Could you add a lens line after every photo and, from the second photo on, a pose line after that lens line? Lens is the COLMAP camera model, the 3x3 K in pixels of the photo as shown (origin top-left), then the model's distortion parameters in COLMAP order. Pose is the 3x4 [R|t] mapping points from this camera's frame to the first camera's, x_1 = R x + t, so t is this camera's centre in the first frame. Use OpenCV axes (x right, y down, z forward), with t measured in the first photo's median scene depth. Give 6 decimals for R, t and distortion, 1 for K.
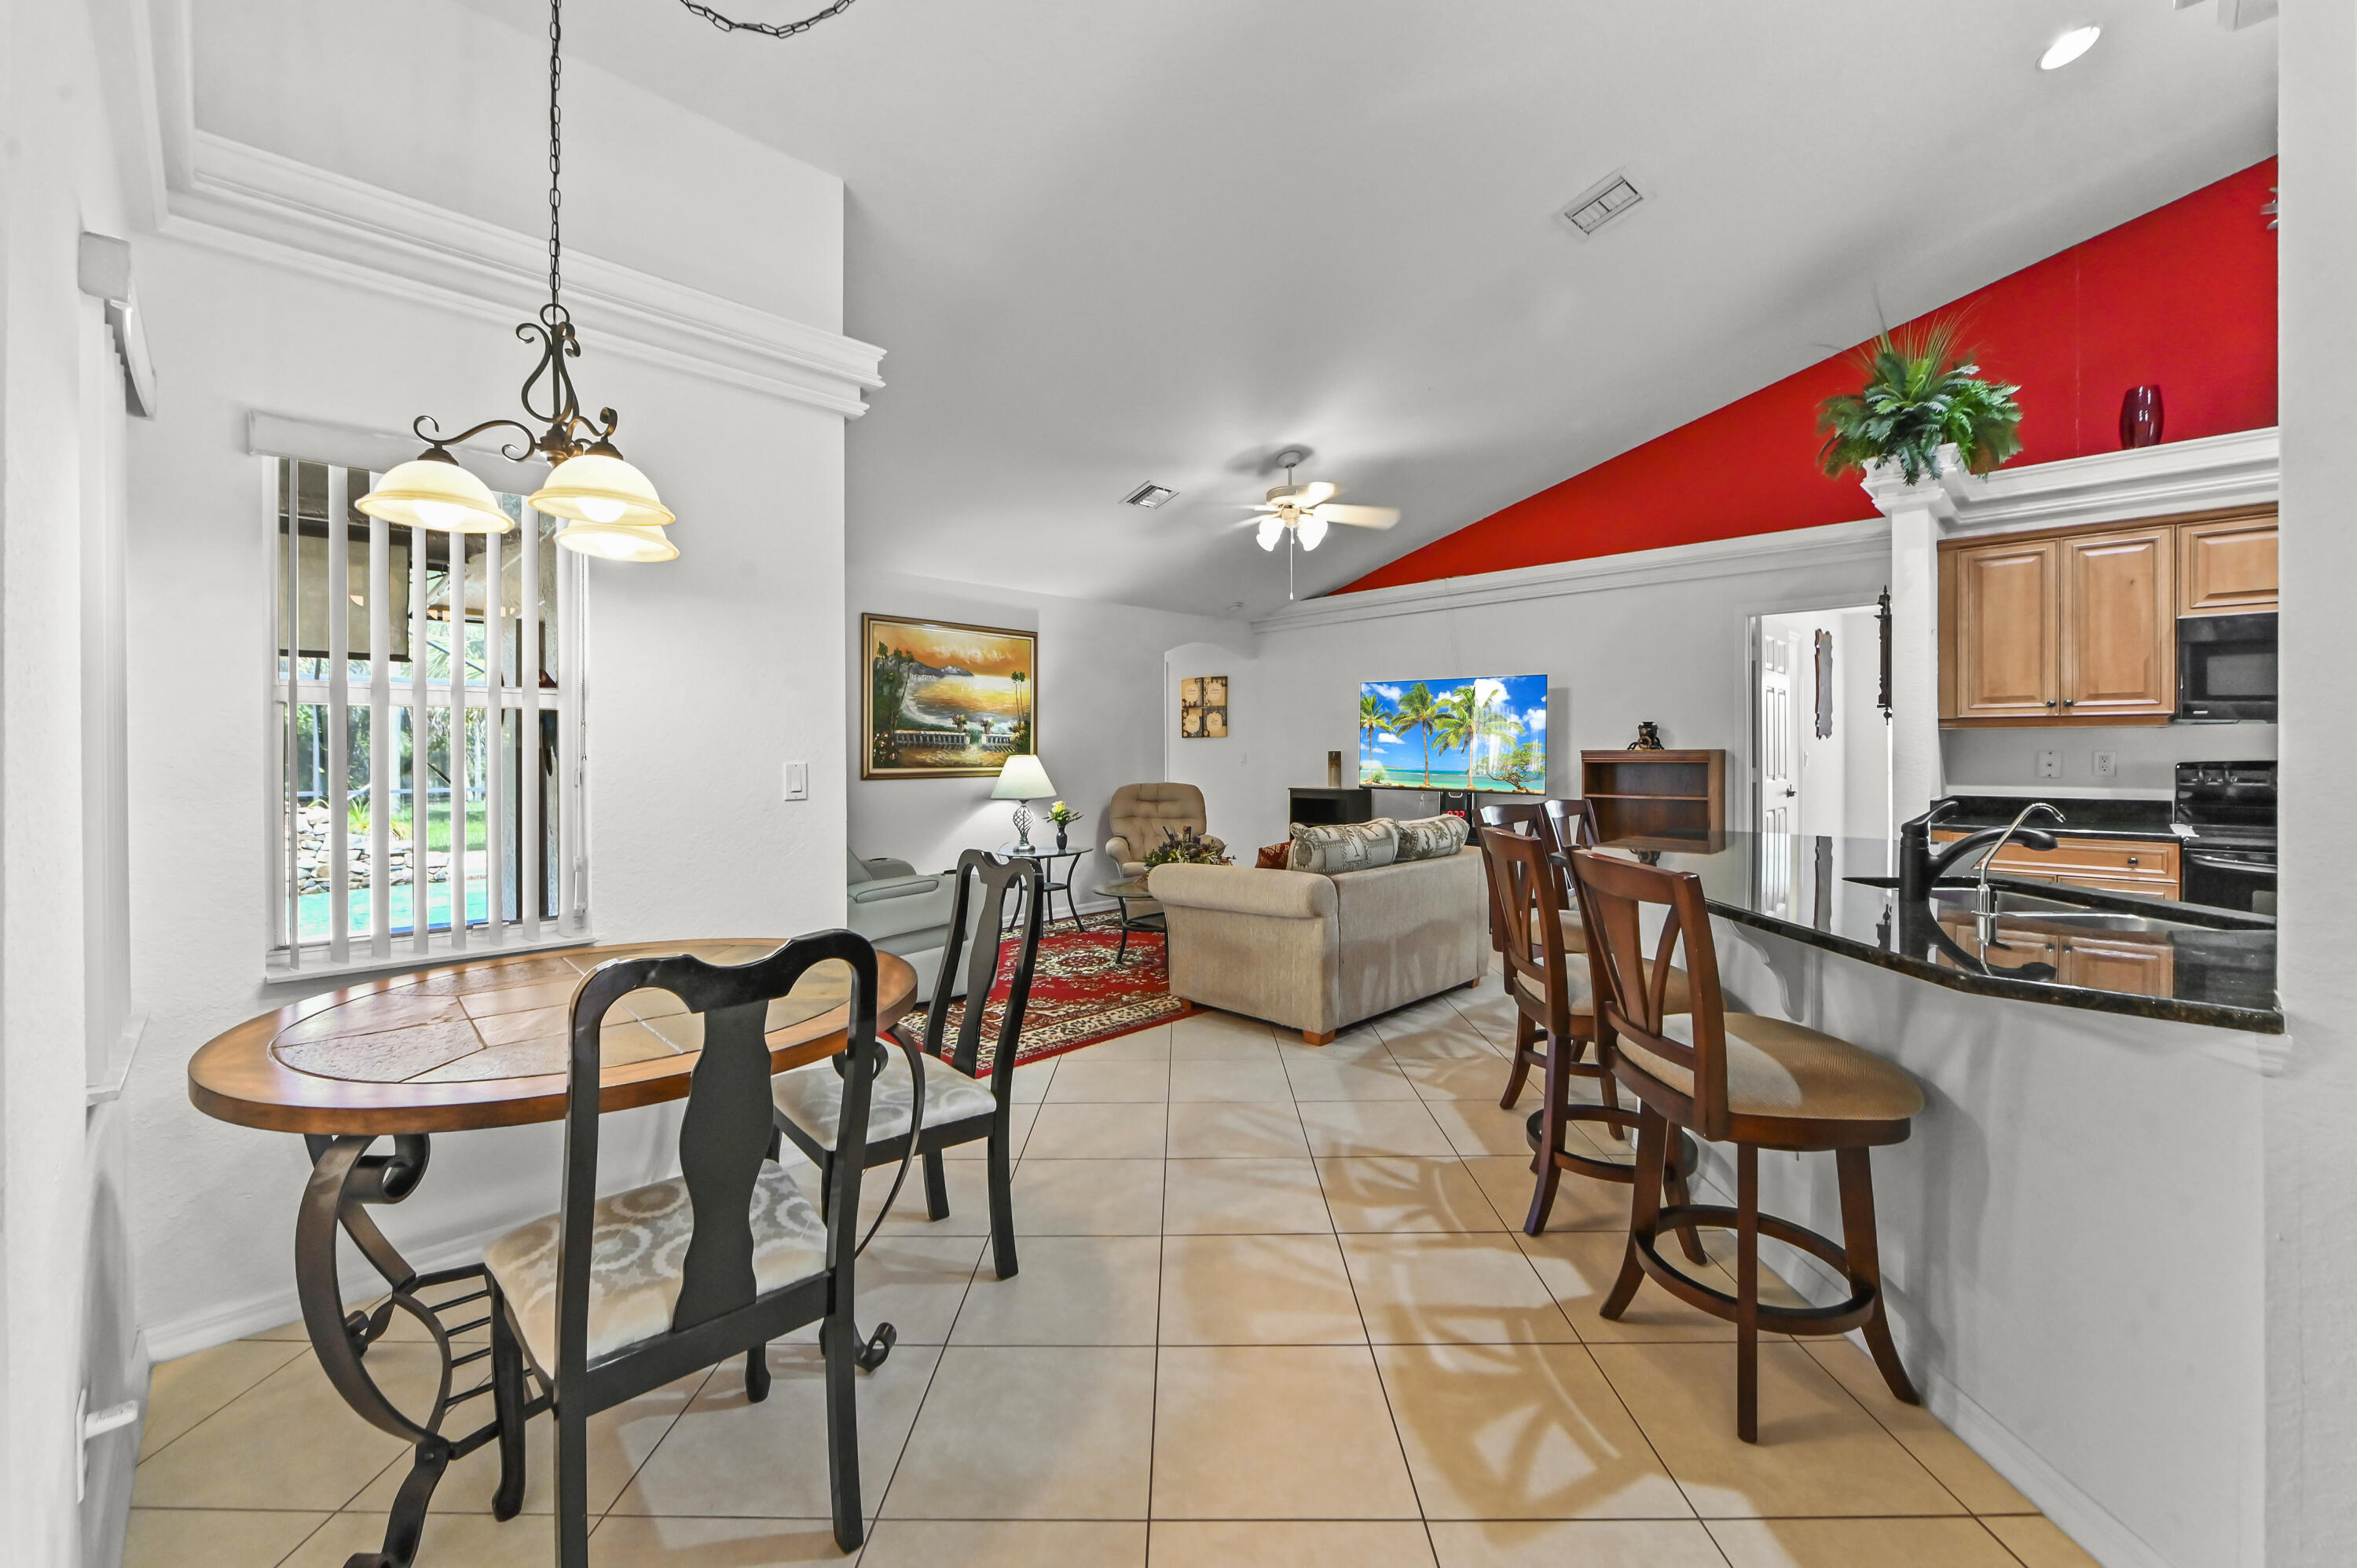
lens RADIAL K [[940.8, 0, 1192.2], [0, 940.8, 767.0], [0, 0, 1]] dist [-0.011962, -0.000363]
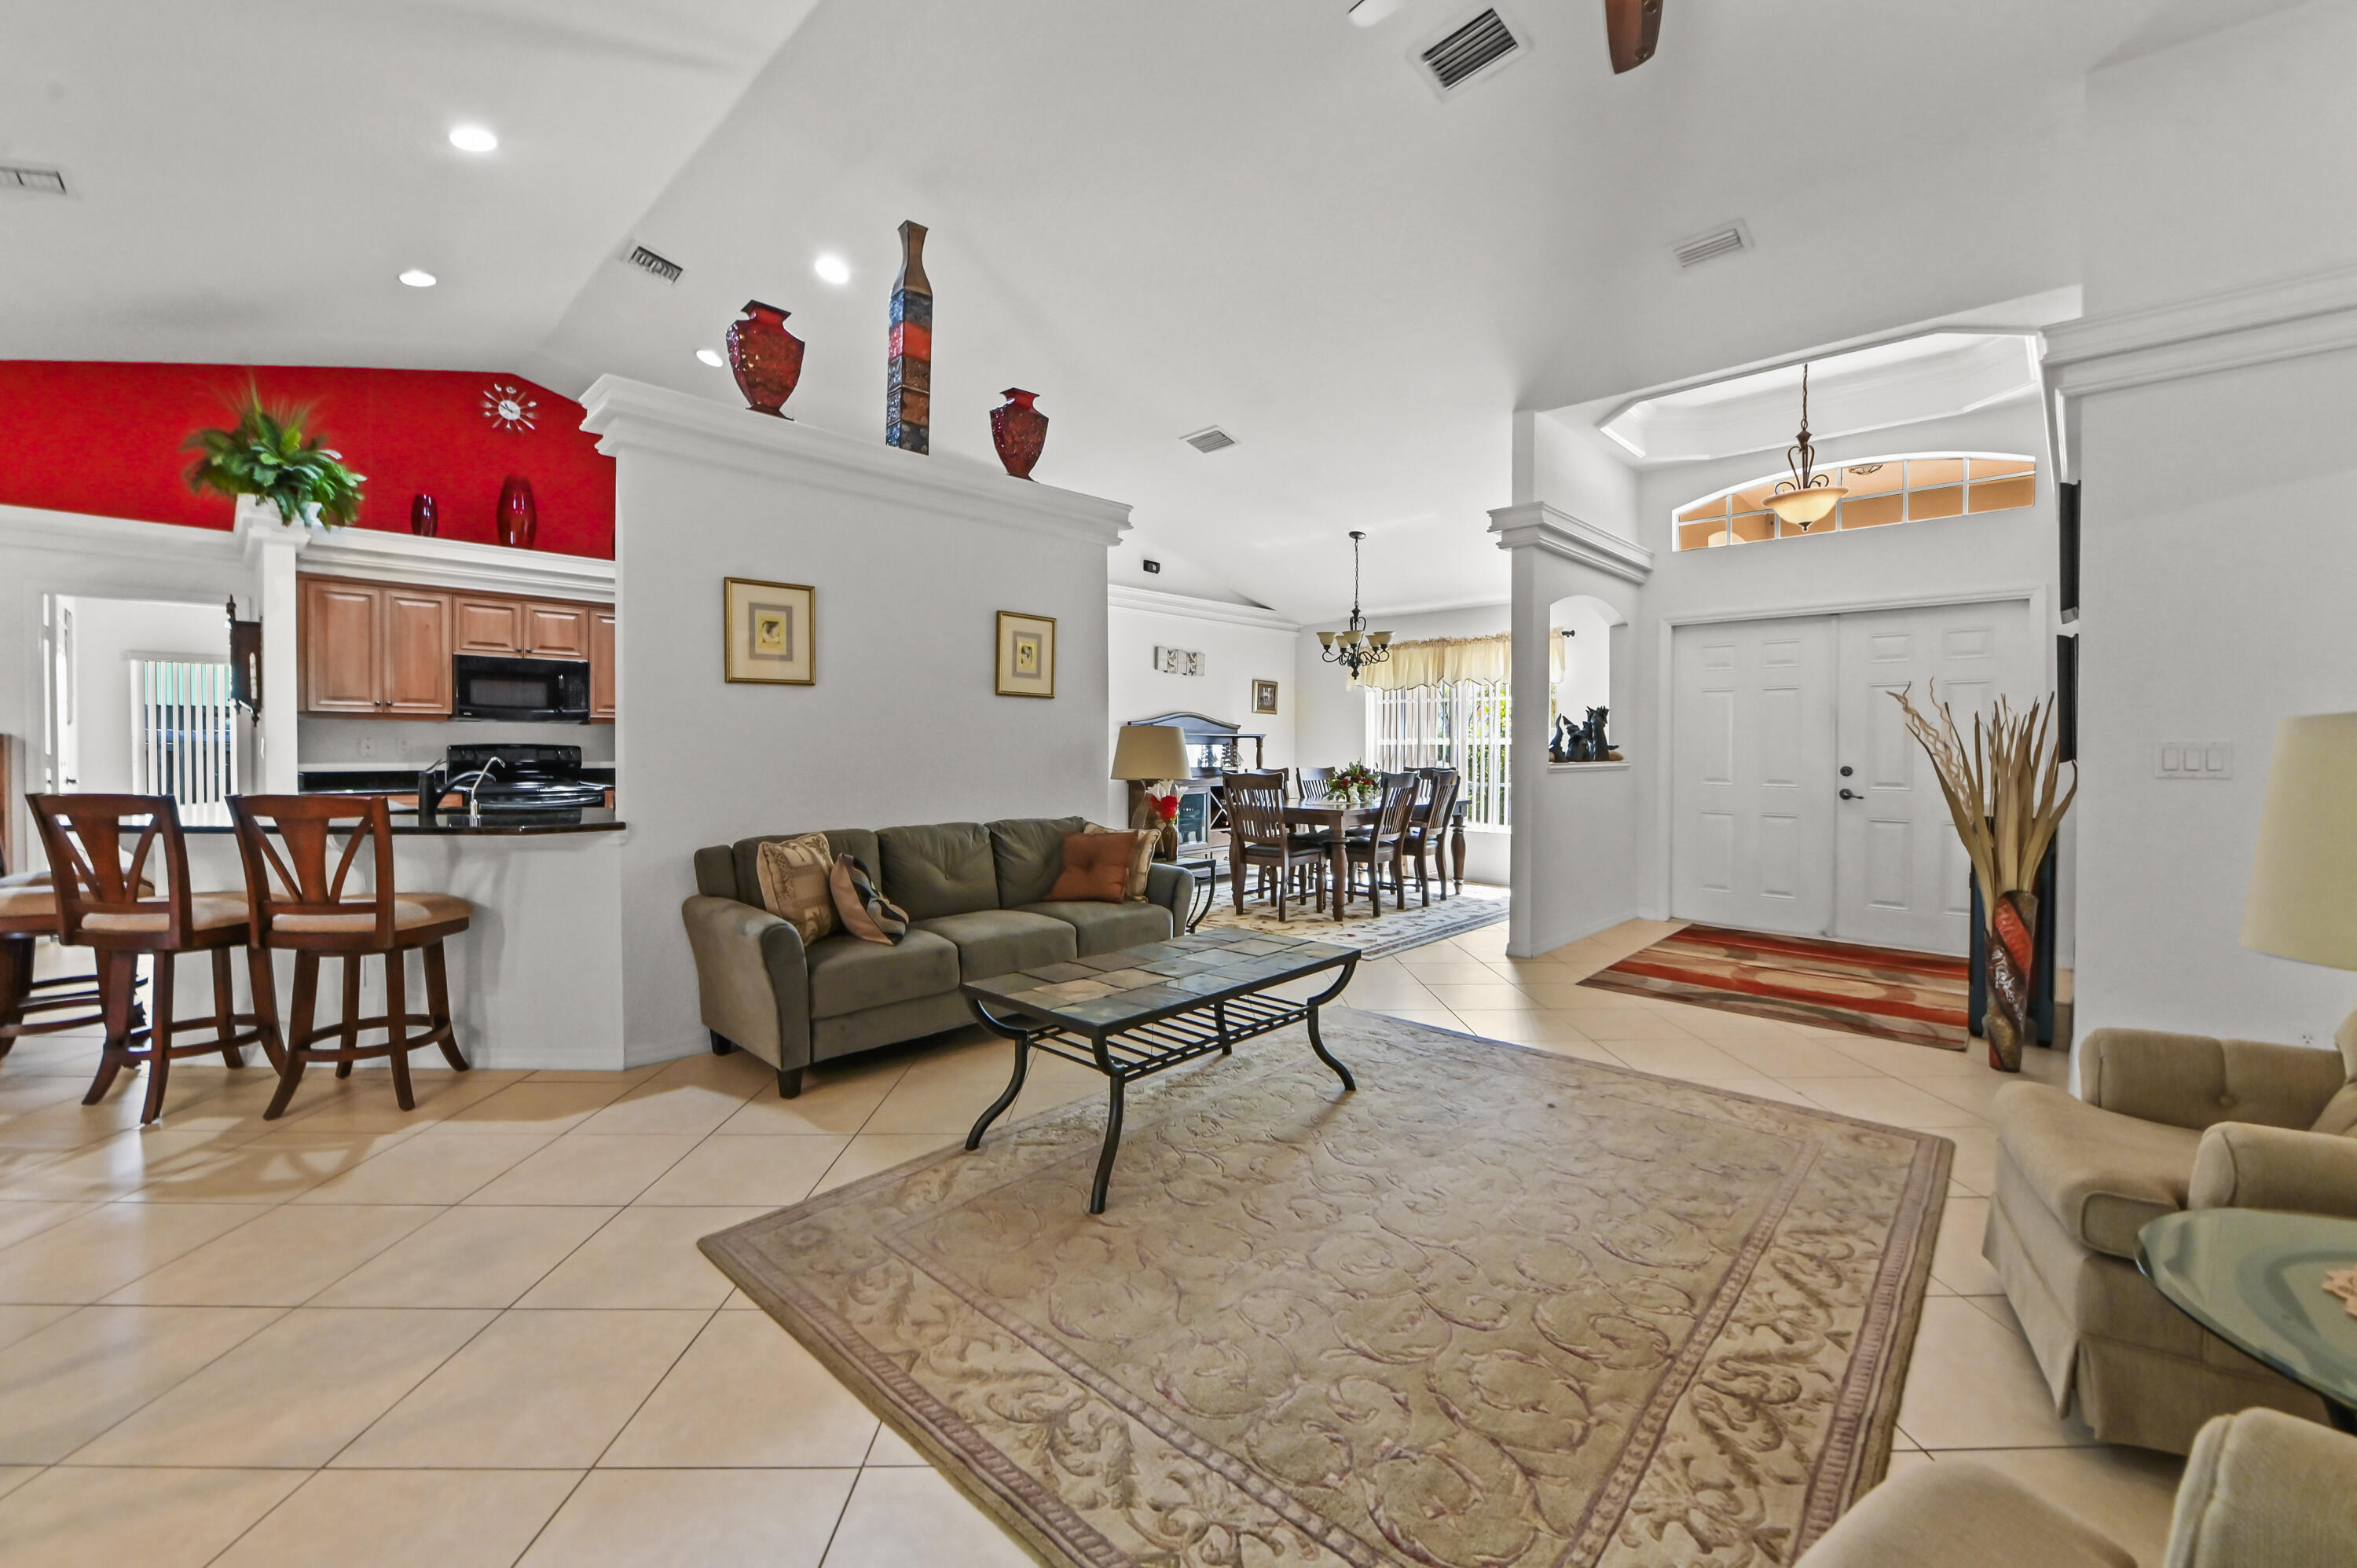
lens RADIAL K [[940.8, 0, 1123.3], [0, 940.8, 737.6], [0, 0, 1]] dist [-0.011962, -0.000363]
pose [[0.032843, 0.013367, 0.999371, -0.381802], [0.010733, 0.999848, -0.013726, 0.012563], [-0.999403, 0.011177, 0.032694, -0.148308]]
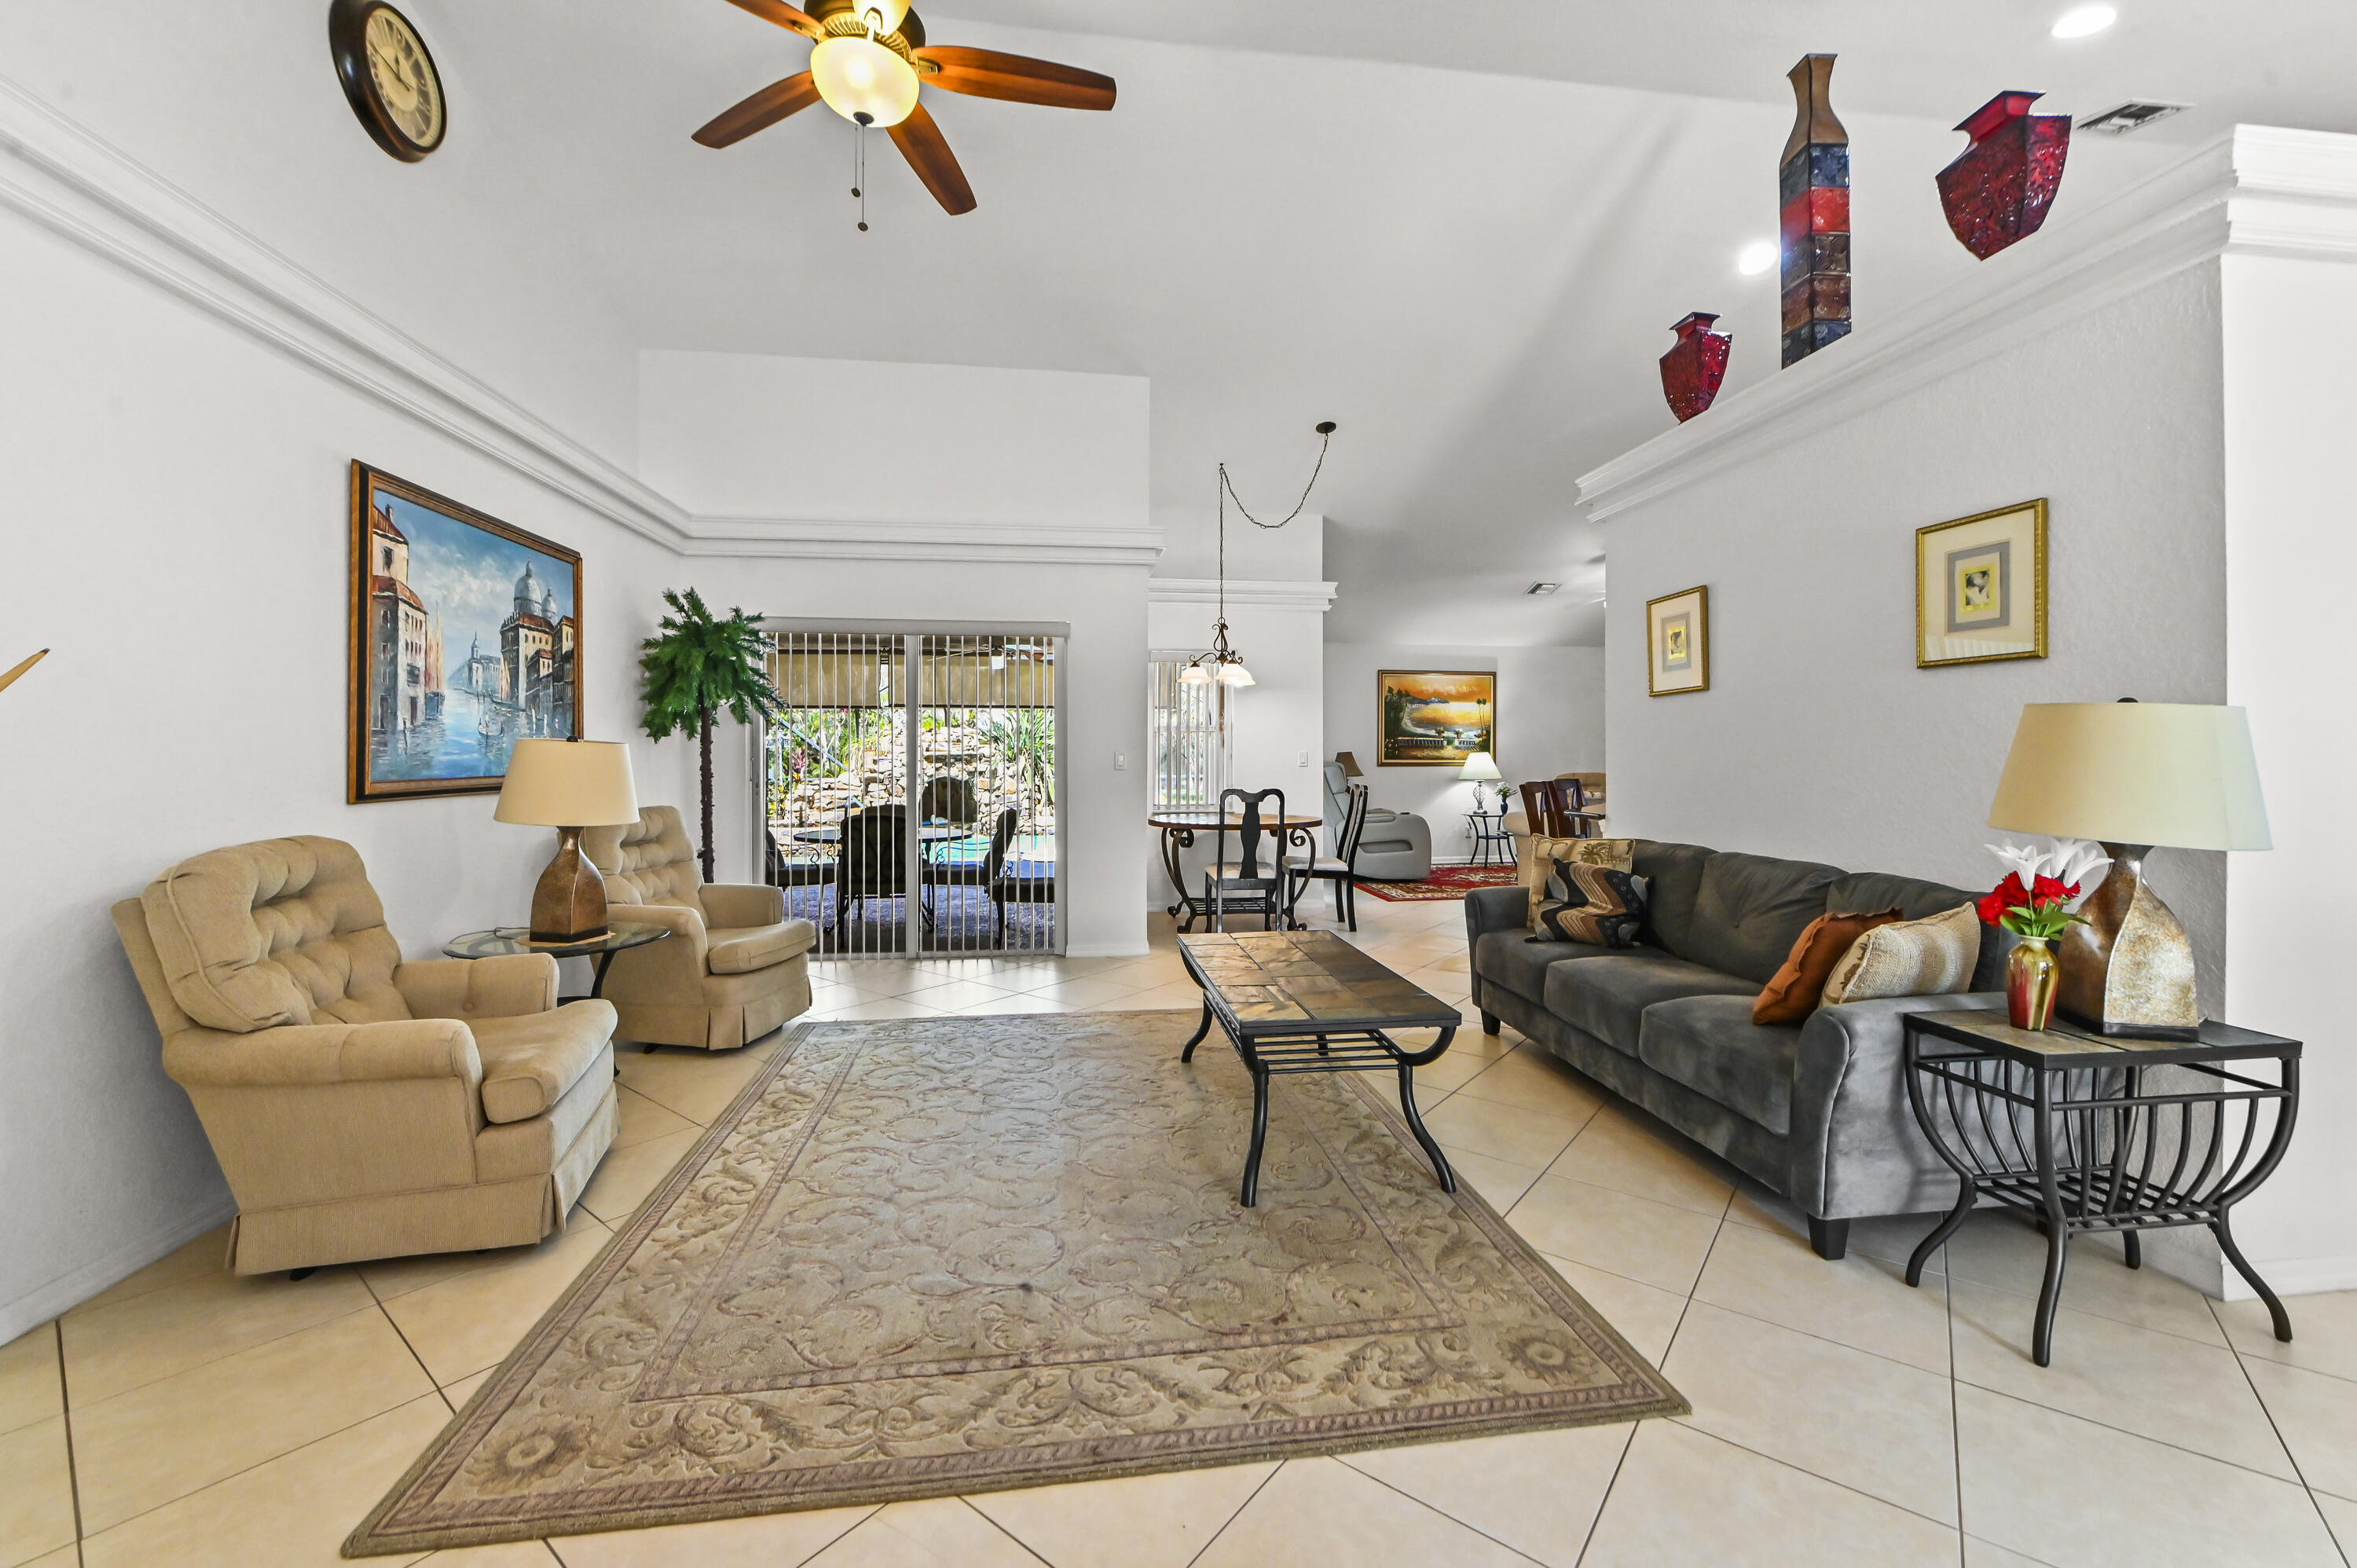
lens RADIAL K [[940.8, 0, 1161.4], [0, 940.8, 770.5], [0, 0, 1]] dist [-0.011962, -0.000363]
pose [[0.771388, 0.005551, -0.636341, 0.478790], [-0.007550, 0.999971, -0.000428, 0.026819], [0.636320, 0.005134, 0.771408, -0.641814]]
